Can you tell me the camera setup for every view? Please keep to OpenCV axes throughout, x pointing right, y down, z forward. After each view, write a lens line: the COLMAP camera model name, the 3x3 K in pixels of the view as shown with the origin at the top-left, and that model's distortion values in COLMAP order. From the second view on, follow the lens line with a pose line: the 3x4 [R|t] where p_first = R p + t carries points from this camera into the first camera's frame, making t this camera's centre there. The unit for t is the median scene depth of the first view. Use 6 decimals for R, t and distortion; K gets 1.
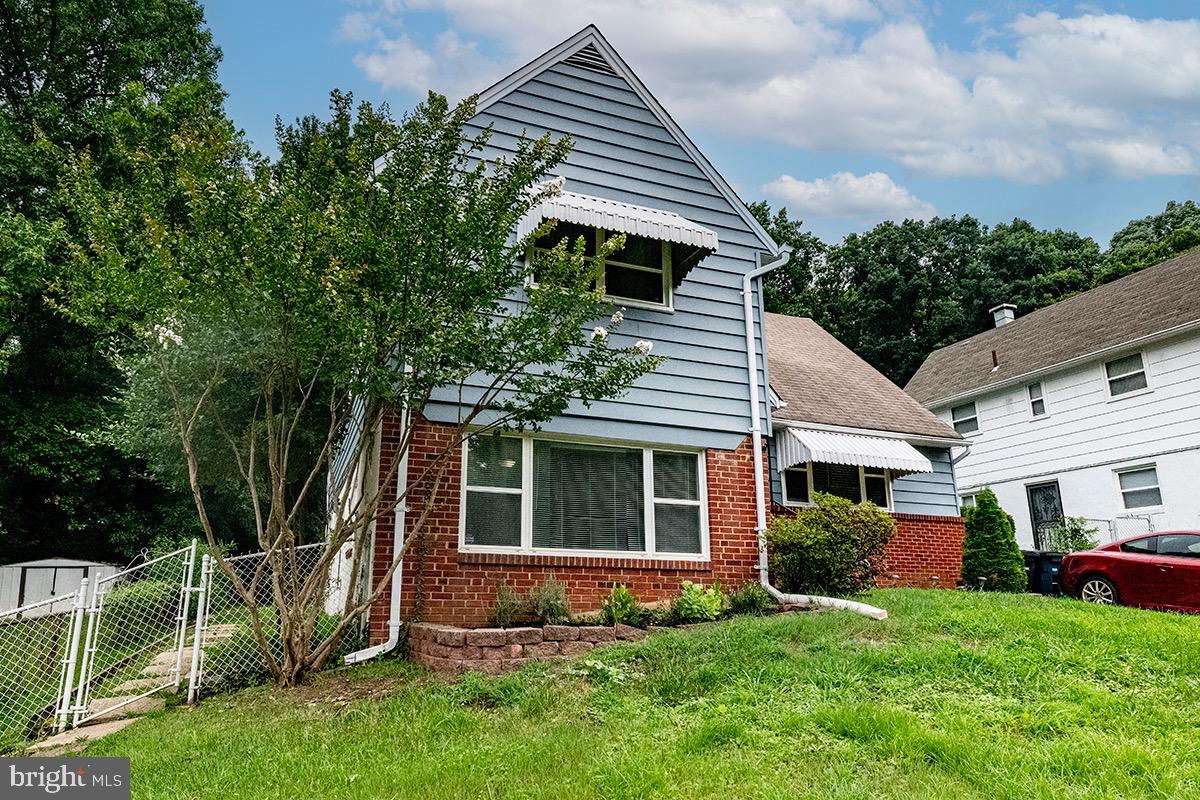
lens RADIAL K [[522.8, 0, 601.5], [0, 522.8, 395.4], [0, 0, 1]] dist [0.001077, -0.000123]
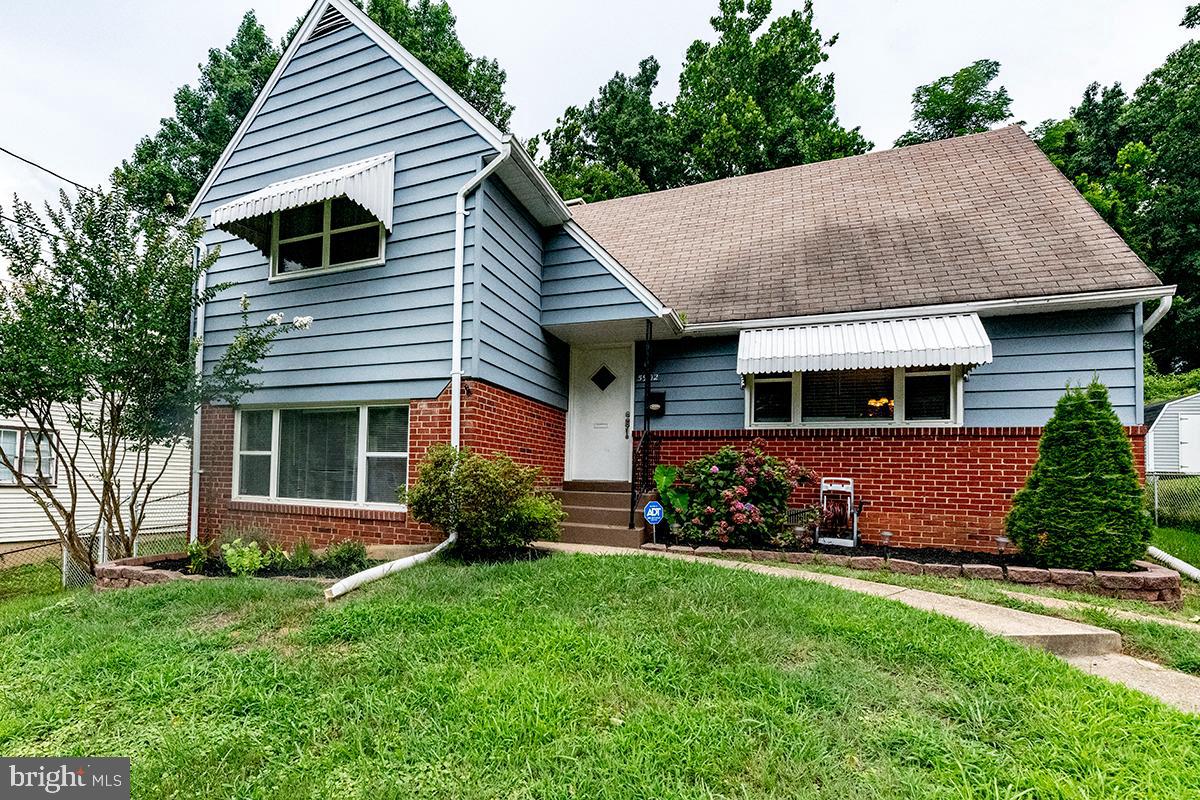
lens RADIAL K [[480.0, 0, 601.7], [0, 480.0, 392.7], [0, 0, 1]] dist [0.000018, 0.000031]
pose [[0.811565, -0.093004, -0.576813, 1.037466], [0.185020, 0.977350, 0.102734, 0.064975], [0.554194, -0.190097, 0.810390, 0.487834]]
